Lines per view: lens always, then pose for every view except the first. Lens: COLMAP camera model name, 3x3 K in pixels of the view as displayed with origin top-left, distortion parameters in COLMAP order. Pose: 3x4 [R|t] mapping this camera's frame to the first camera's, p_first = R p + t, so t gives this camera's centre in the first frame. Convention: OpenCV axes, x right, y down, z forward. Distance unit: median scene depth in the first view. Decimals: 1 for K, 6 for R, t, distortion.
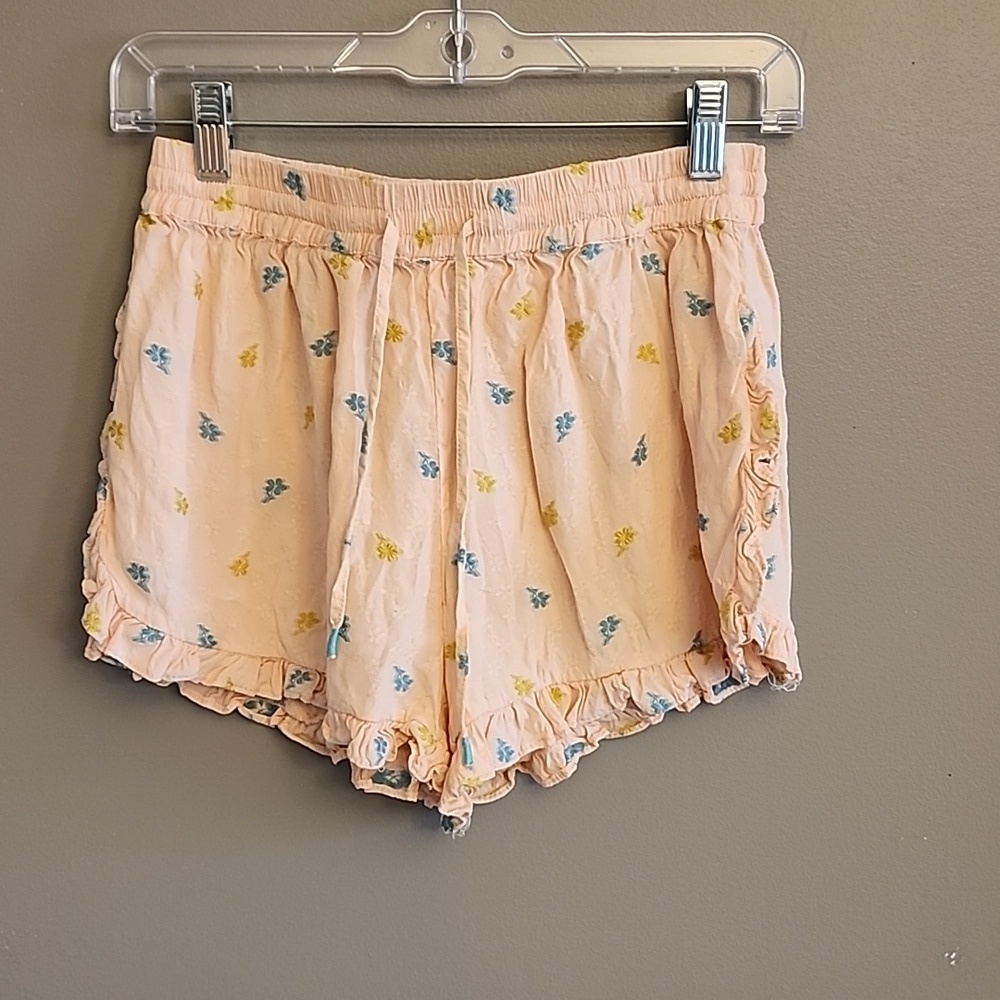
lens RADIAL K [[1589.6, 0, 500.0], [0, 1589.6, 500.0], [0, 0, 1]] dist [0.103941, -0.472200]
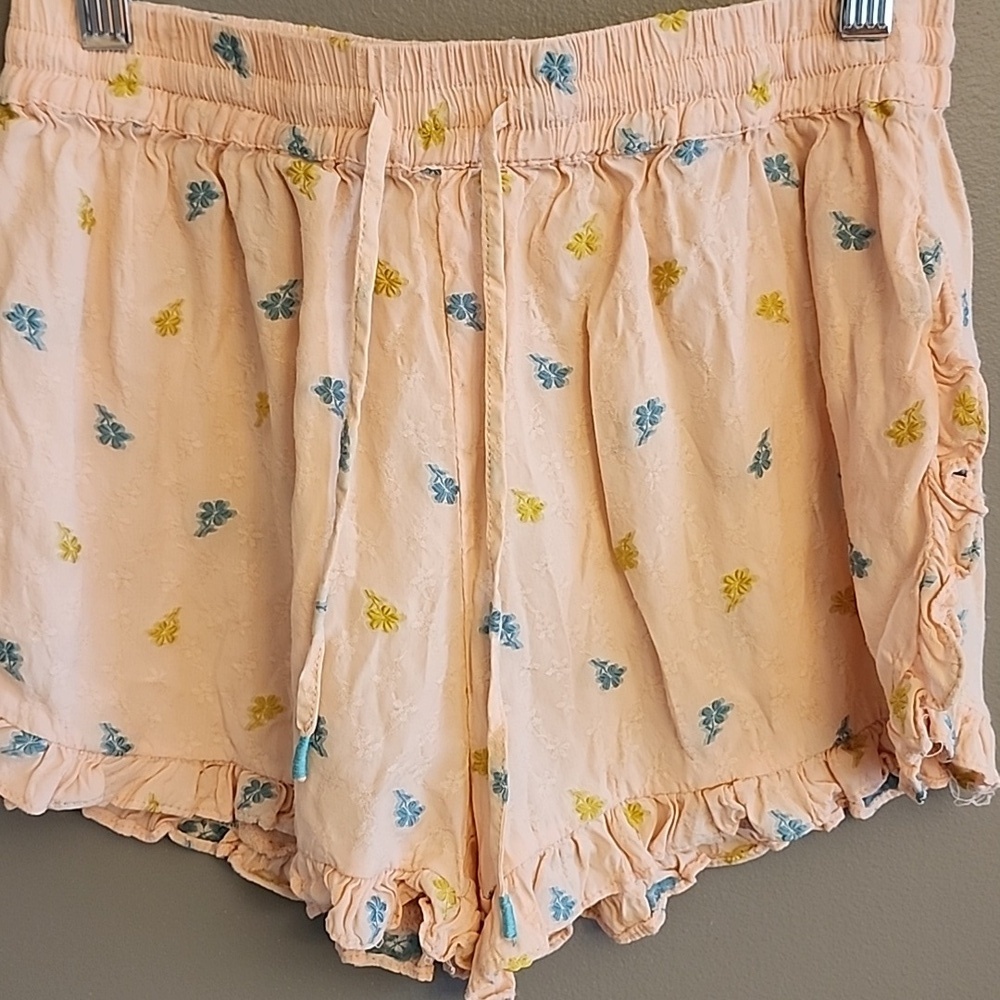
lens RADIAL K [[1589.6, 0, 500.0], [0, 1589.6, 500.0], [0, 0, 1]] dist [0.103941, -0.472200]
pose [[0.999927, -0.011029, -0.004972, -0.018184], [0.011266, 0.998661, 0.050490, -0.047885], [0.004409, -0.050542, 0.998712, 0.341497]]
